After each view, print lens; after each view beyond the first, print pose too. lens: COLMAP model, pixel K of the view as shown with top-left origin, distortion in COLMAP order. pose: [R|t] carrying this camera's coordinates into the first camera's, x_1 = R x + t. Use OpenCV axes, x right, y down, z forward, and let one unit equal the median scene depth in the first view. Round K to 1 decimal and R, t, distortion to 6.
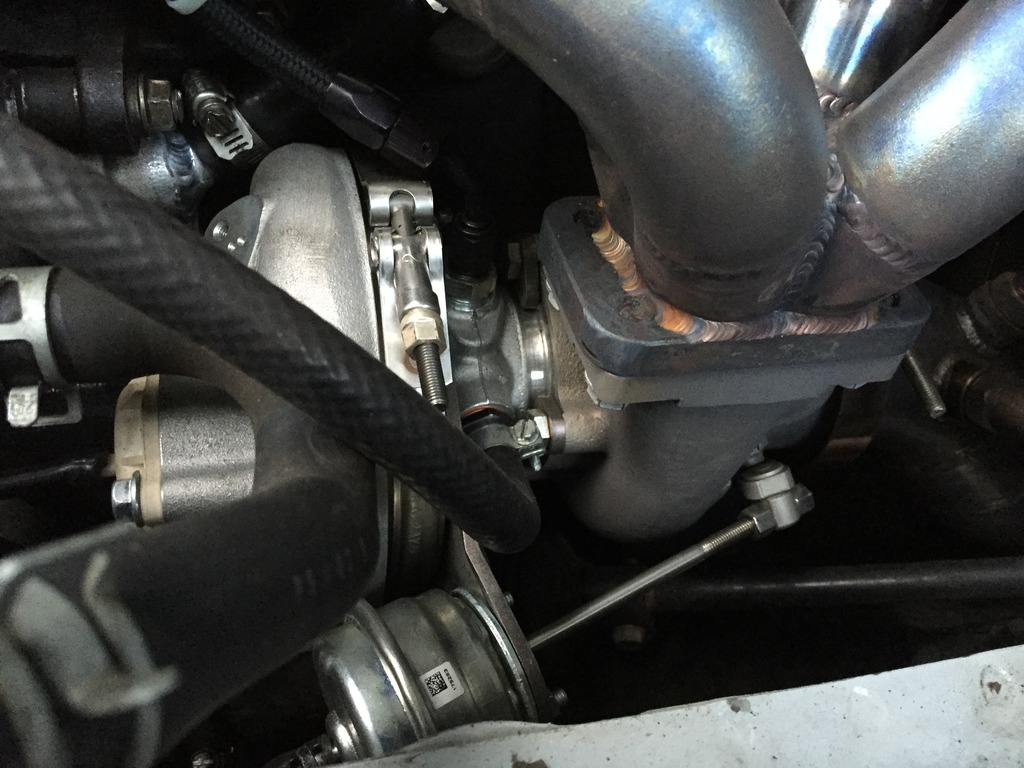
lens RADIAL K [[876.3, 0, 510.9], [0, 876.3, 385.4], [0, 0, 1]] dist [0.050767, -0.092195]
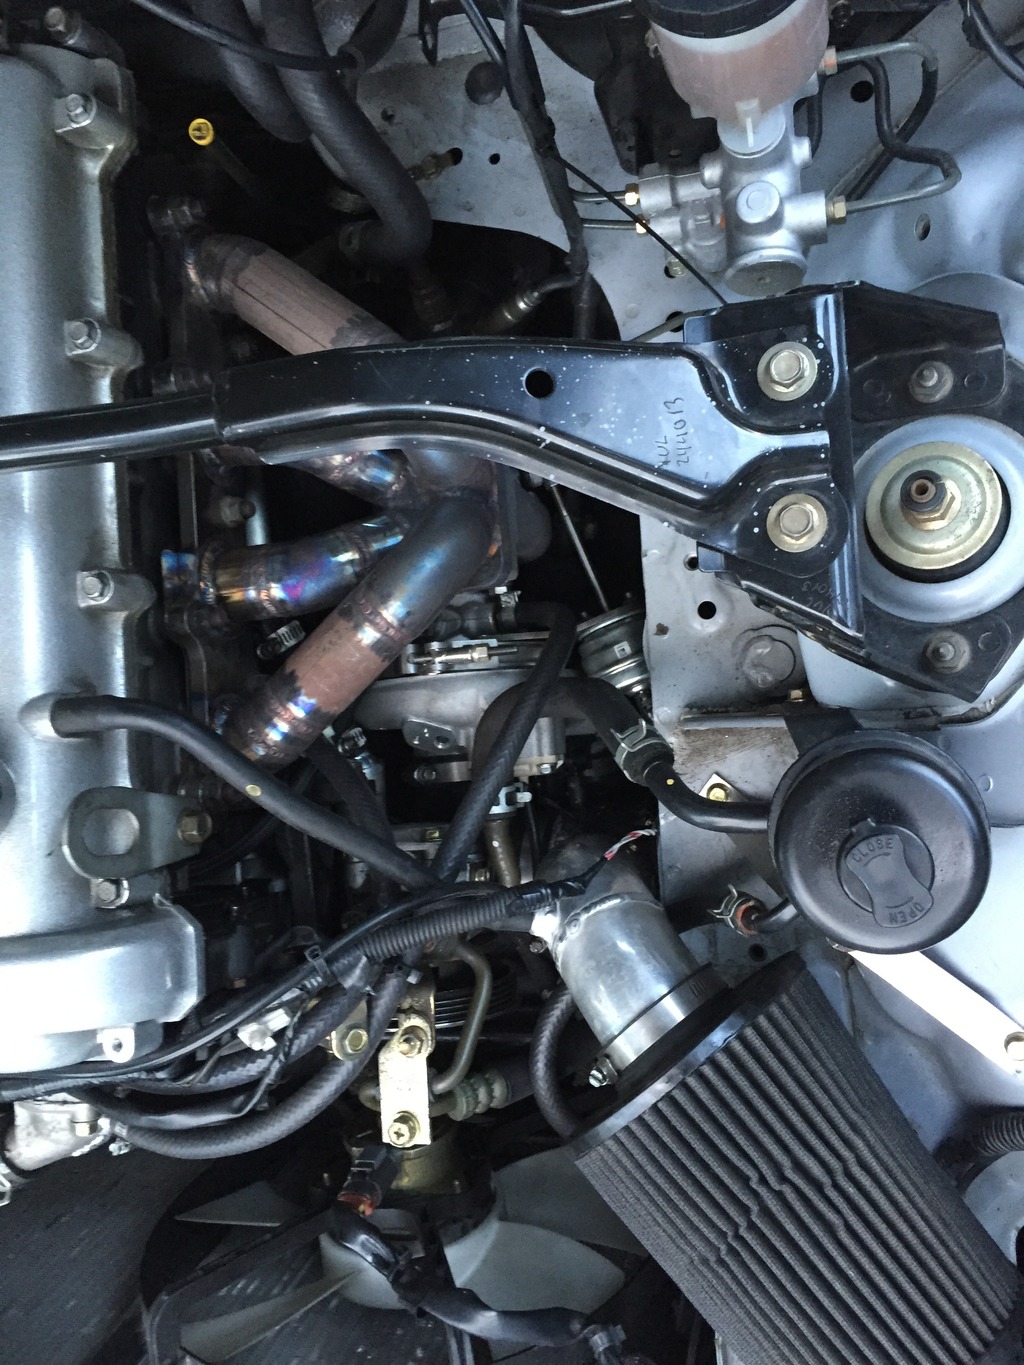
lens RADIAL K [[1168.2, 0, 511.4], [0, 1168.2, 681.9], [0, 0, 1]] dist [0.050767, -0.092195]
pose [[0.074790, -0.982609, -0.169957, 0.363621], [0.951638, 0.019400, 0.306610, -0.952514], [-0.297981, -0.184669, 0.936539, -1.980132]]
